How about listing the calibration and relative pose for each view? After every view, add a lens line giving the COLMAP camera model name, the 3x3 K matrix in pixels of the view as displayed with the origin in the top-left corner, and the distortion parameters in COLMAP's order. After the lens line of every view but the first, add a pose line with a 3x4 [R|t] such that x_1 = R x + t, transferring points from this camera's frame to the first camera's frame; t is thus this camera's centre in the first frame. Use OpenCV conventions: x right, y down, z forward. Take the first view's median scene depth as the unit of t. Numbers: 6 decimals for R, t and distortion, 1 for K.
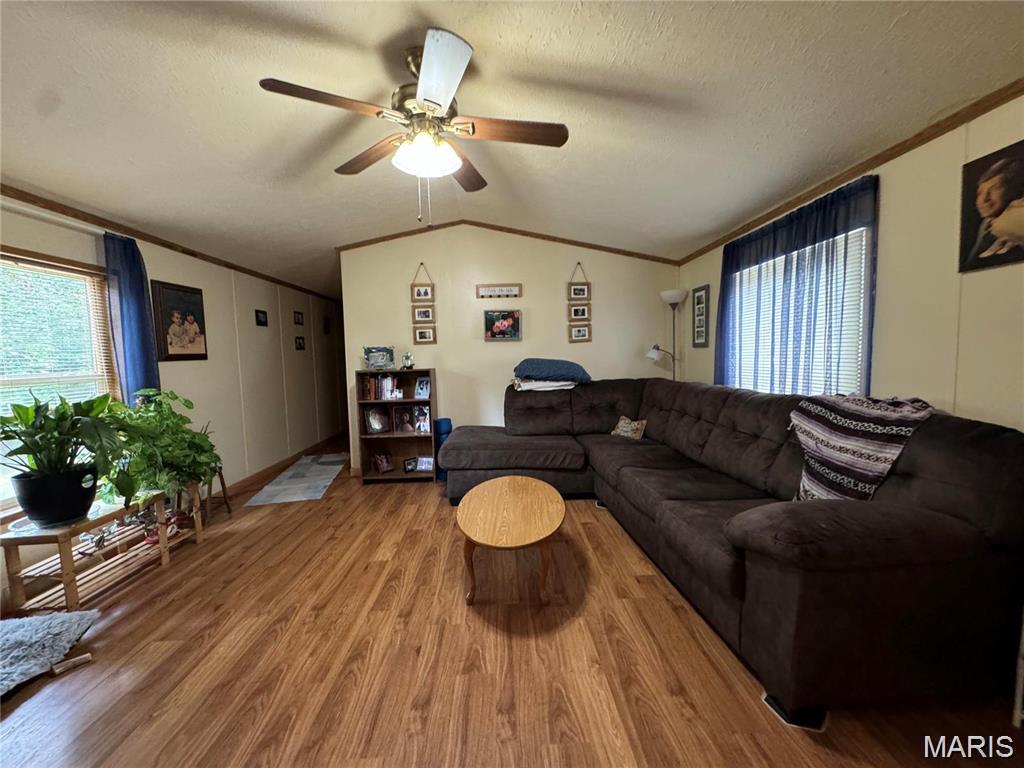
lens RADIAL K [[409.6, 0, 512.0], [0, 409.6, 384.0], [0, 0, 1]] dist [-0.001121, 0.000214]
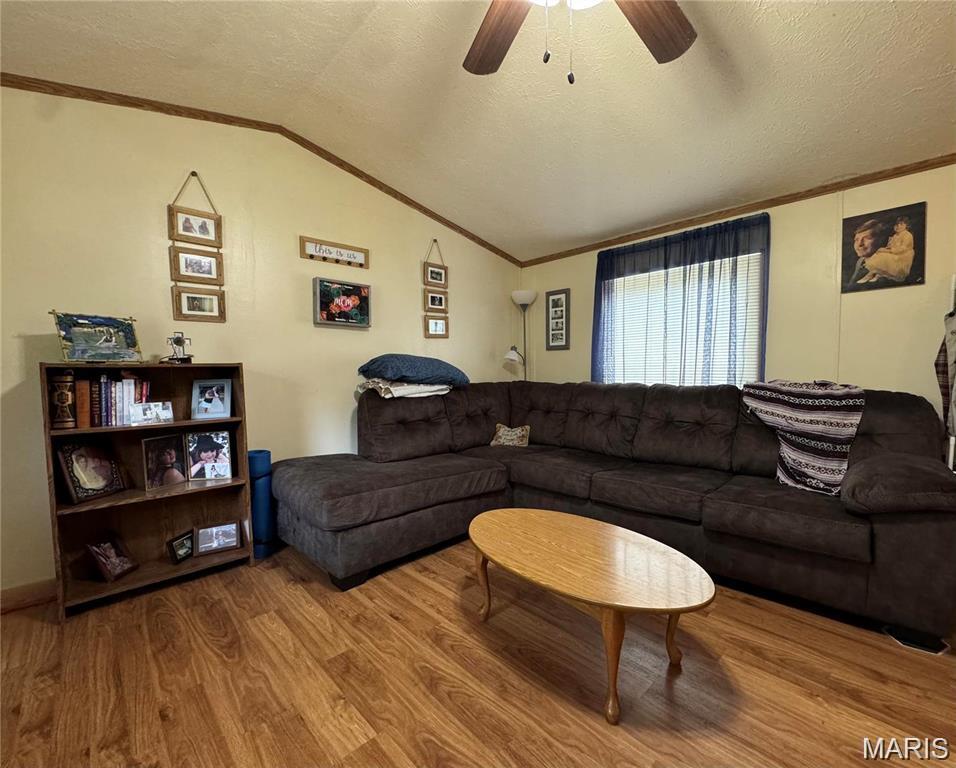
lens RADIAL K [[416.7, 0, 480.4], [0, 416.7, 395.6], [0, 0, 1]] dist [-0.001349, 0.000058]
pose [[0.713895, -0.018658, 0.700004, -0.374453], [0.037597, 0.999224, -0.011710, 0.026709], [-0.699243, 0.034678, 0.714043, 0.376053]]
